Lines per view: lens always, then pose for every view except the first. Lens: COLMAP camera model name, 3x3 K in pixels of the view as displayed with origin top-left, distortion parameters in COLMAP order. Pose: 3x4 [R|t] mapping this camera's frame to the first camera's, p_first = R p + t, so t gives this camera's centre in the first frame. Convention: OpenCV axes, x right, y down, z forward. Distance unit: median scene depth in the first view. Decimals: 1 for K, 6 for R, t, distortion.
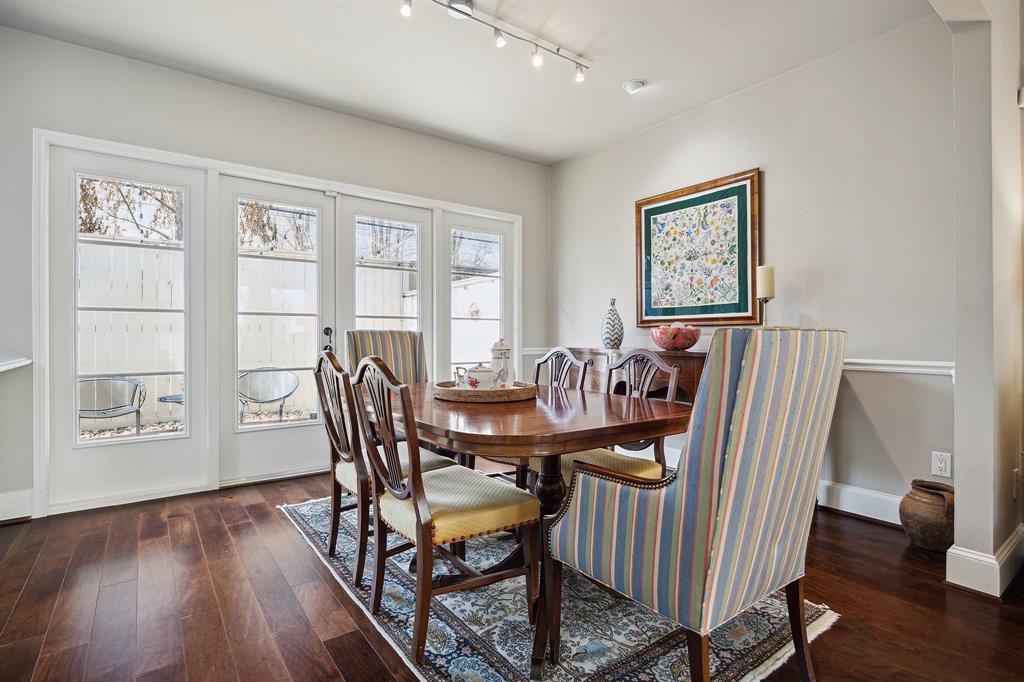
lens RADIAL K [[504.7, 0, 513.9], [0, 504.7, 335.0], [0, 0, 1]] dist [-0.011736, -0.000113]
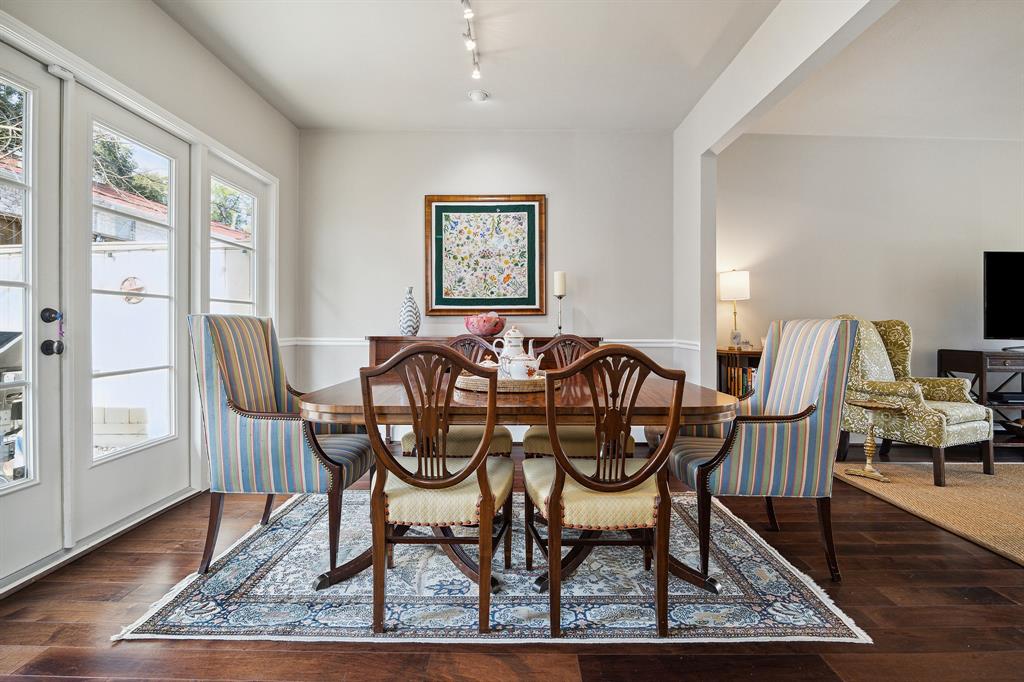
lens RADIAL K [[485.3, 0, 514.8], [0, 485.3, 324.3], [0, 0, 1]] dist [-0.013151, 0.000435]
pose [[0.598382, -0.000843, 0.801210, -0.526381], [-0.001500, 0.999997, 0.002172, 0.000467], [-0.801209, -0.002502, 0.598379, 0.288527]]
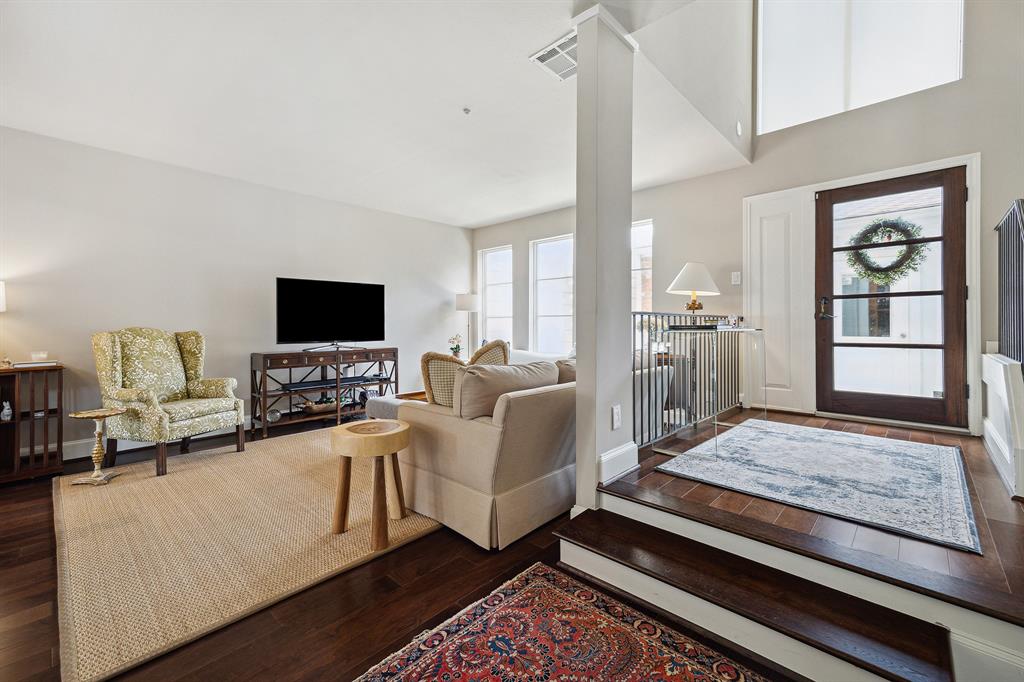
lens RADIAL K [[429.6, 0, 517.3], [0, 429.6, 321.7], [0, 0, 1]] dist [0.026257, -0.000069]
pose [[-0.188915, 0.000700, 0.981993, -0.430424], [0.005348, 0.999986, 0.000316, -0.028302], [-0.981979, 0.005312, -0.188916, -0.360487]]
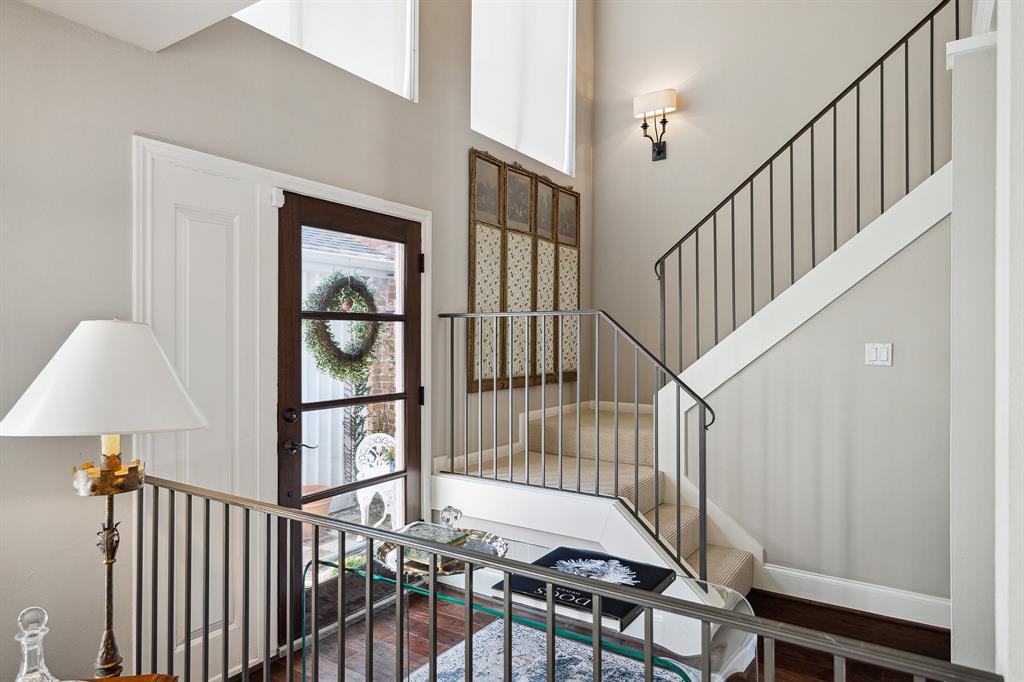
lens RADIAL K [[616.3, 0, 513.0], [0, 616.3, 346.2], [0, 0, 1]] dist [0.004701, 0.000658]
pose [[-0.941384, -0.009027, -0.337217, 0.512507], [-0.015925, 0.999717, 0.017695, -0.183986], [0.336962, 0.022028, -0.941261, -0.513665]]
